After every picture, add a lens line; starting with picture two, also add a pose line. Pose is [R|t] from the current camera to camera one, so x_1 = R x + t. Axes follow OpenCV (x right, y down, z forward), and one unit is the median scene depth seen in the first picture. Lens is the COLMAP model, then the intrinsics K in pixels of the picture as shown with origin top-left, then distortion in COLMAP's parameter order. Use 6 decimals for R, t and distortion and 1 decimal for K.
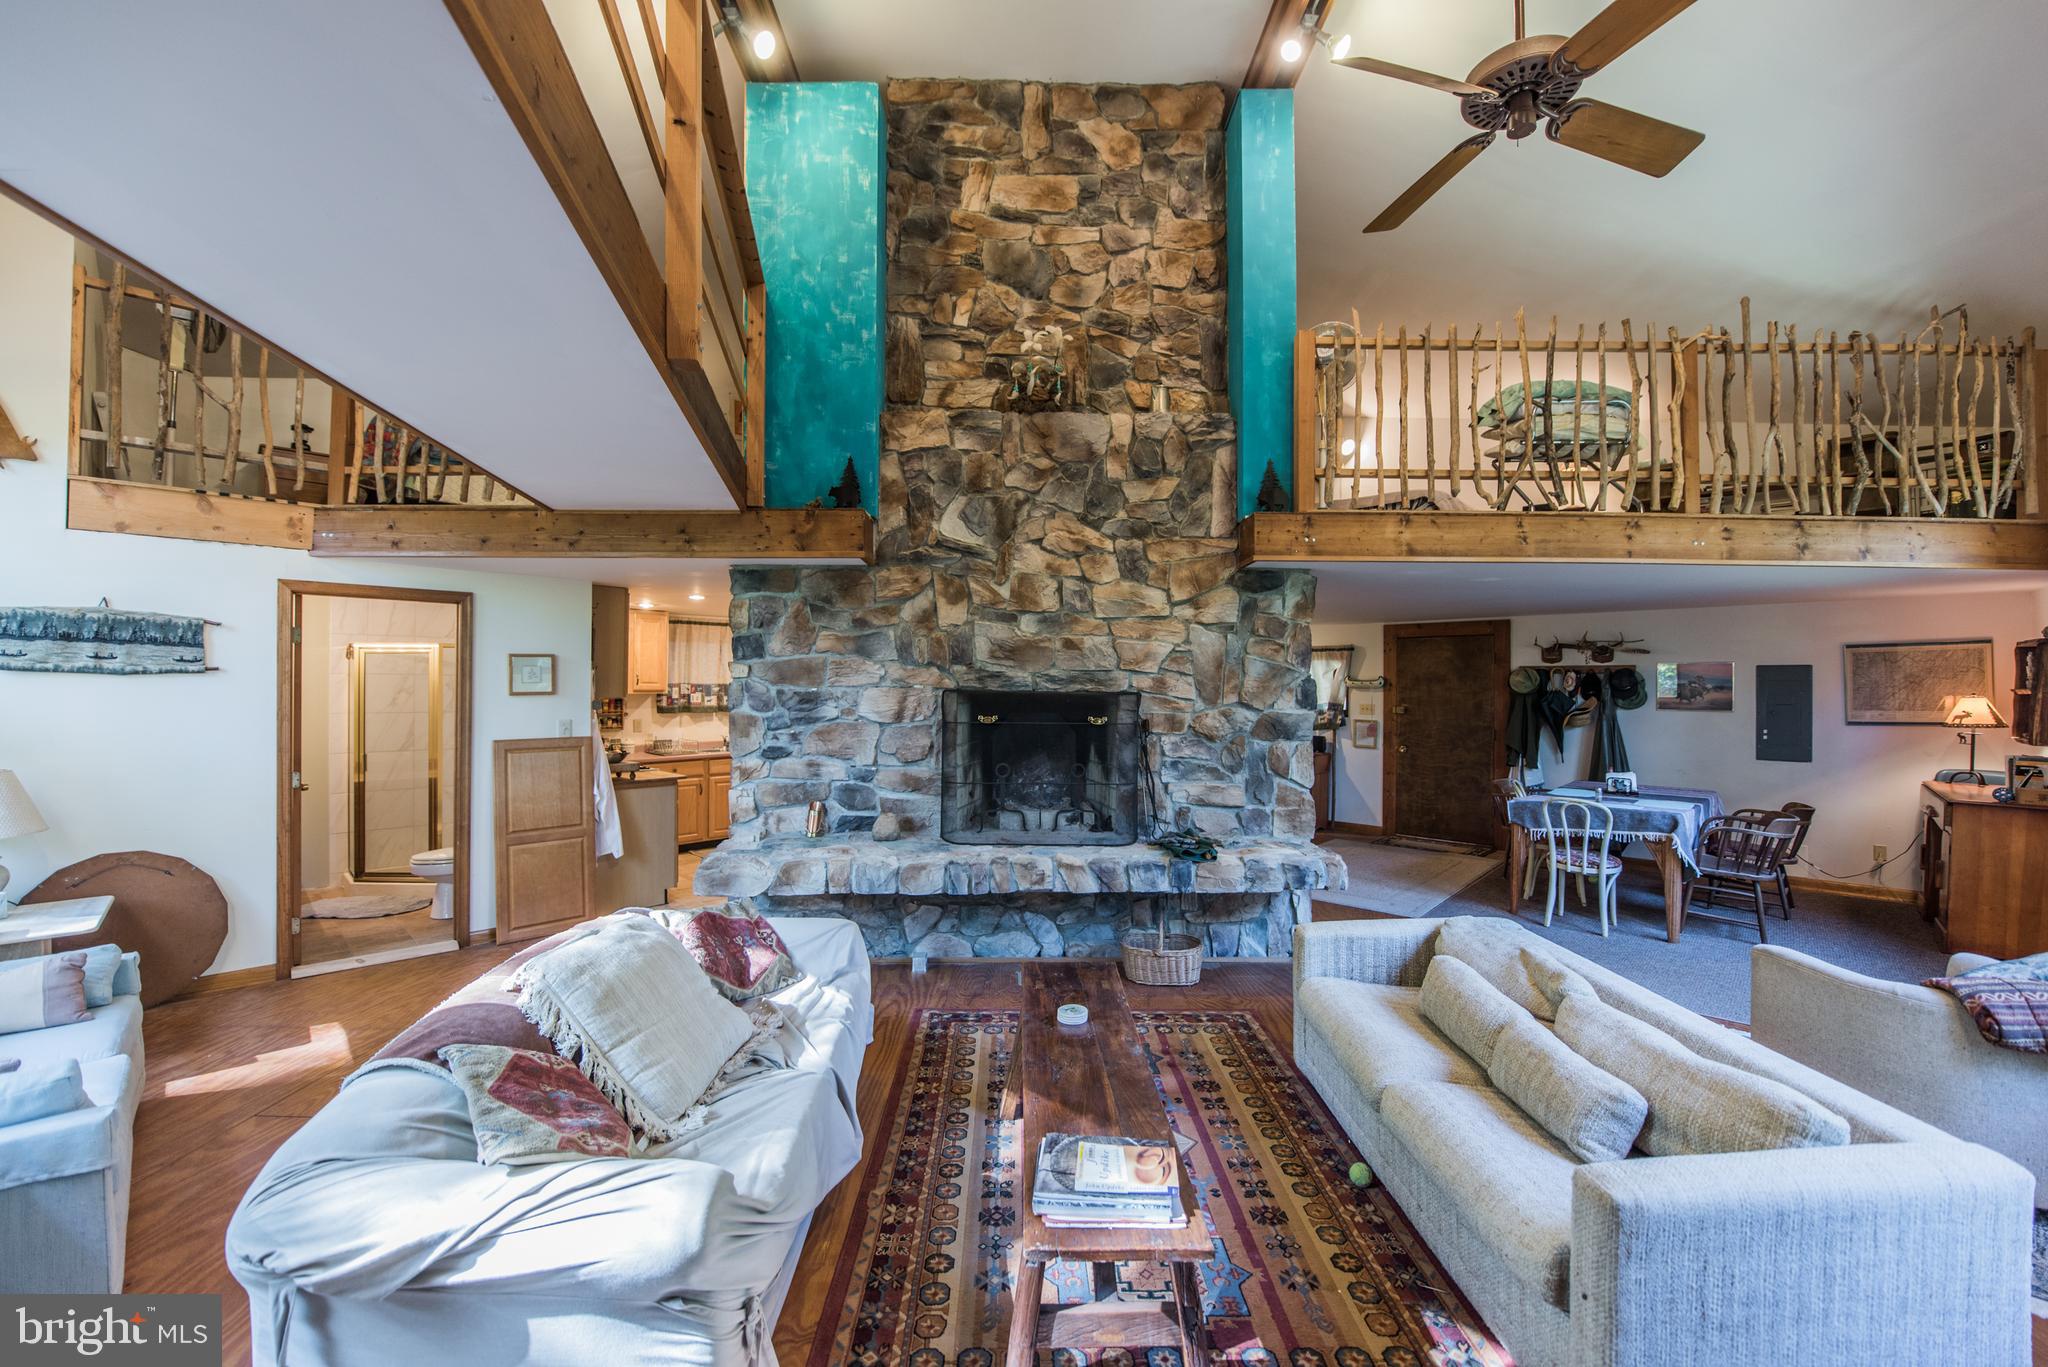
lens RADIAL K [[815.7, 0, 1021.0], [0, 815.7, 679.5], [0, 0, 1]] dist [-0.014069, -0.003088]
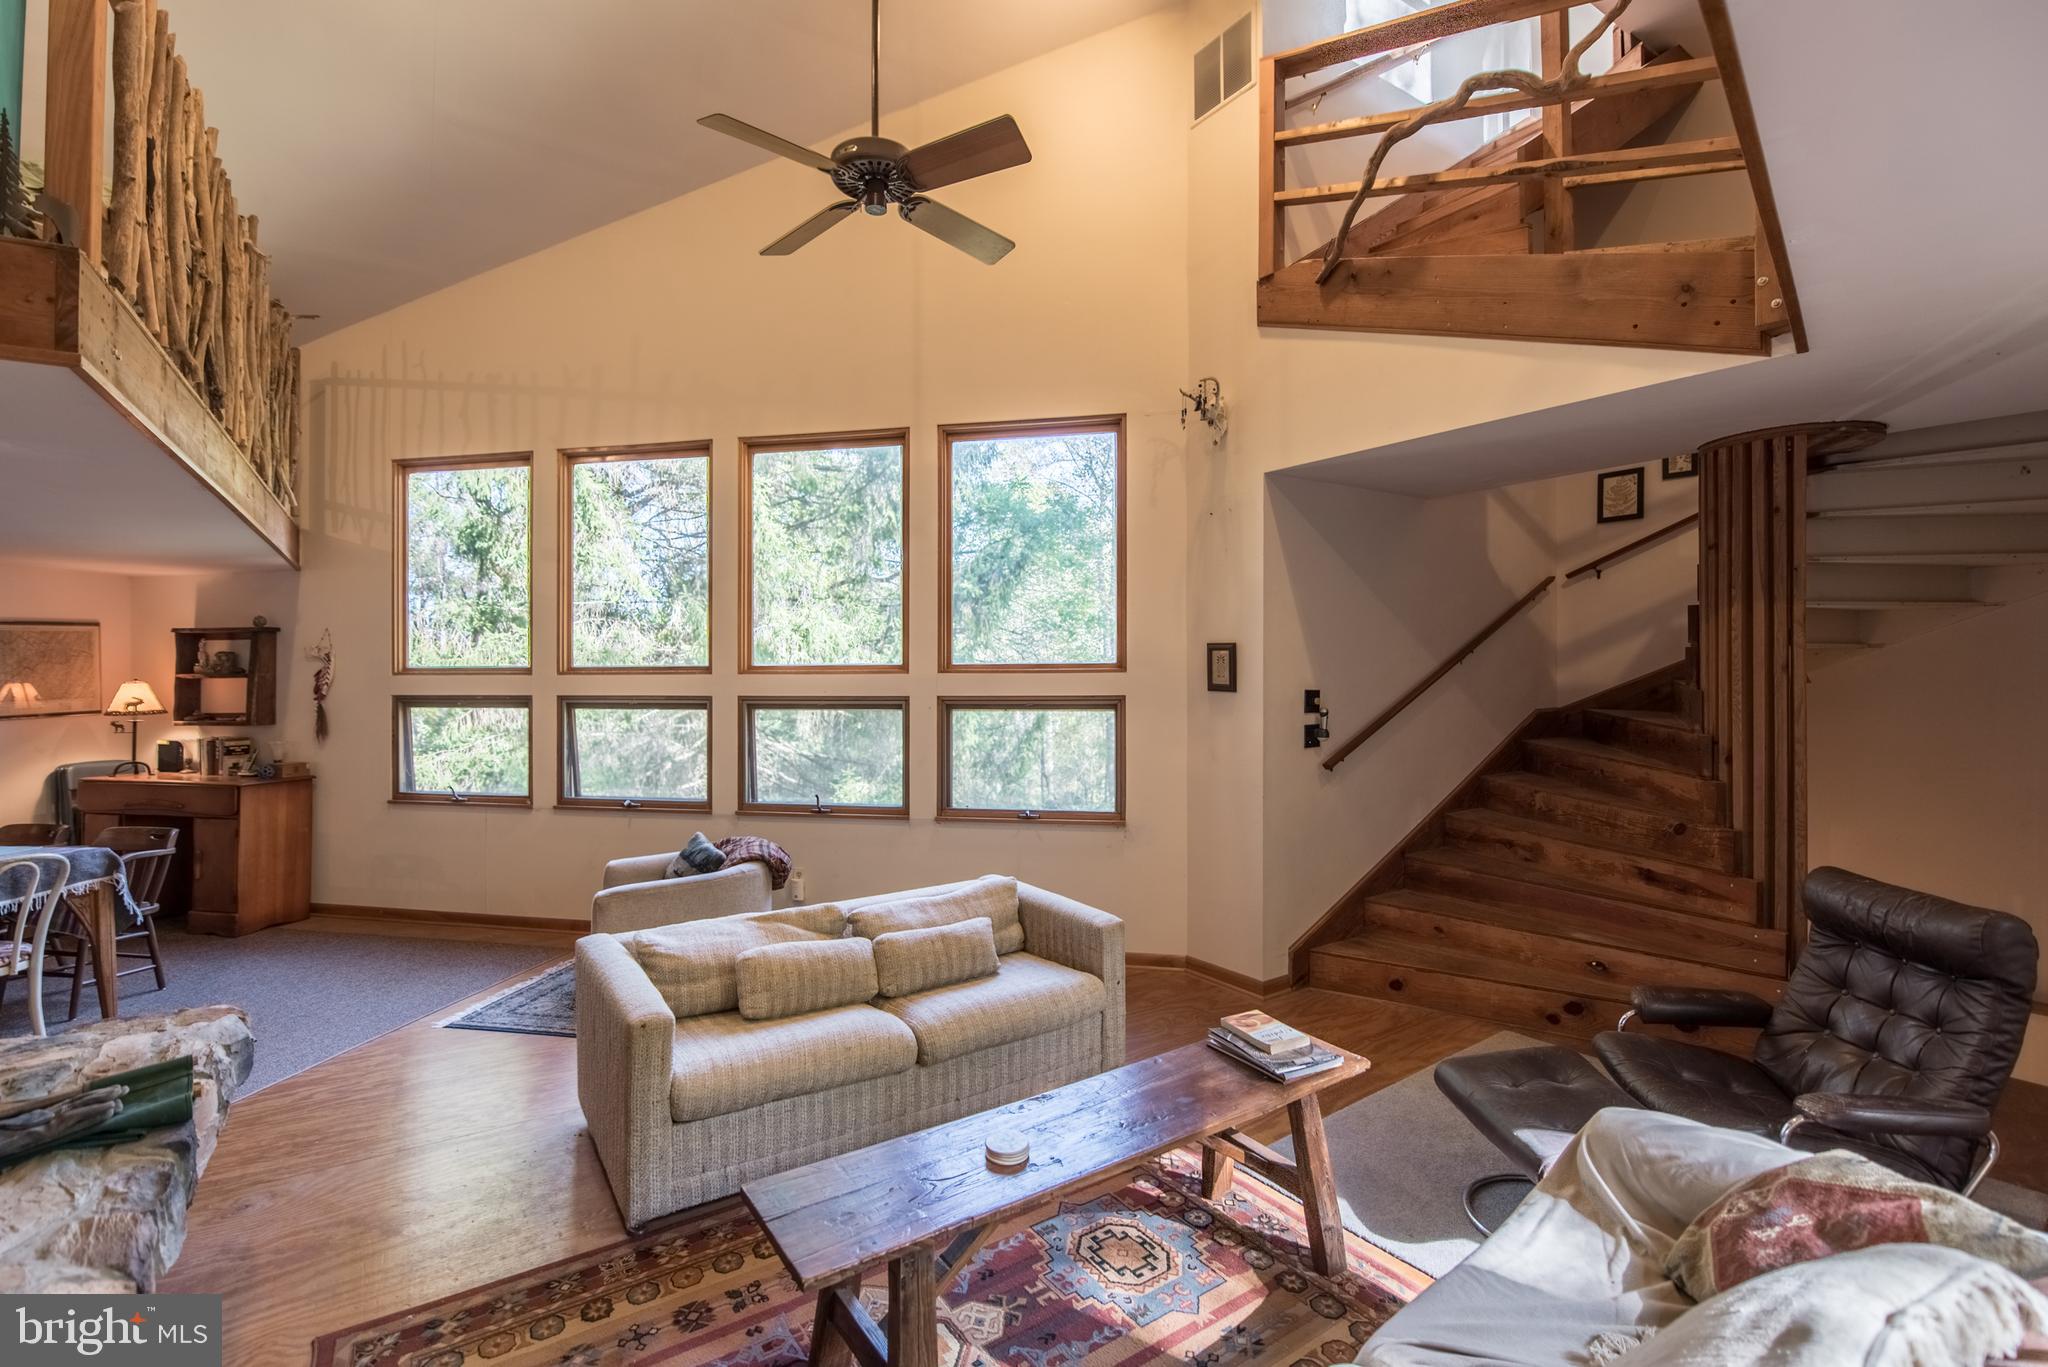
lens RADIAL K [[908.7, 0, 1016.2], [0, 908.7, 664.6], [0, 0, 1]] dist [-0.011618, -0.004294]
pose [[-0.549955, 0.003183, 0.835188, -0.328666], [-0.002251, 0.999983, -0.005293, 0.003772], [-0.835191, -0.004791, -0.549939, 0.798258]]
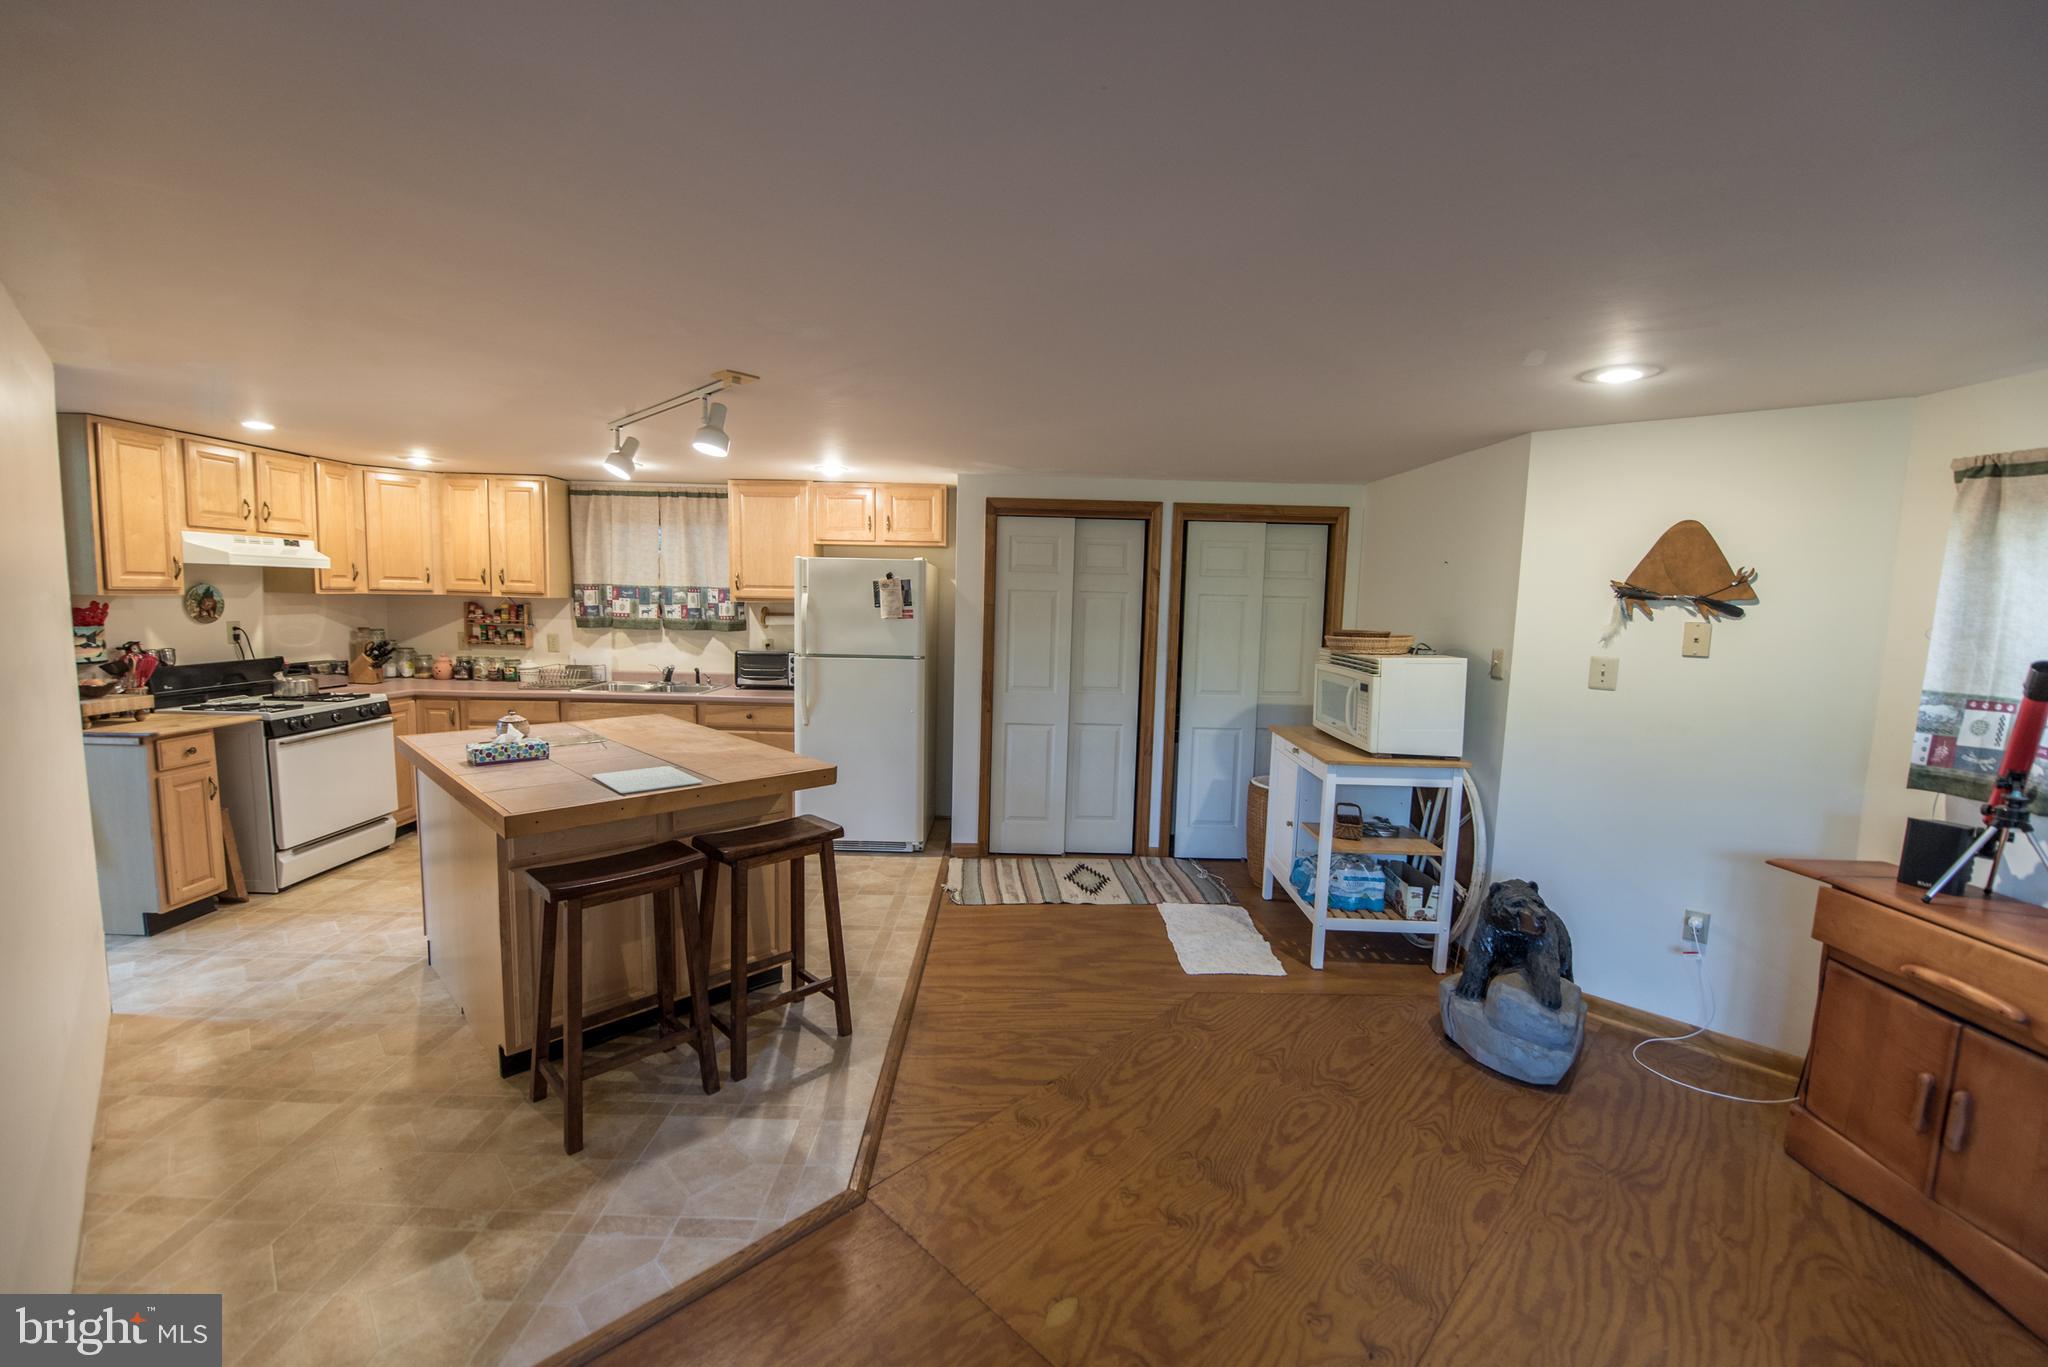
lens RADIAL K [[815.7, 0, 1021.0], [0, 815.7, 679.5], [0, 0, 1]] dist [-0.014069, -0.003088]
pose [[0.709509, 0.085606, -0.699477, 0.530048], [-0.018168, 0.994486, 0.103282, 0.010891], [0.704462, -0.060571, 0.707153, 1.300801]]
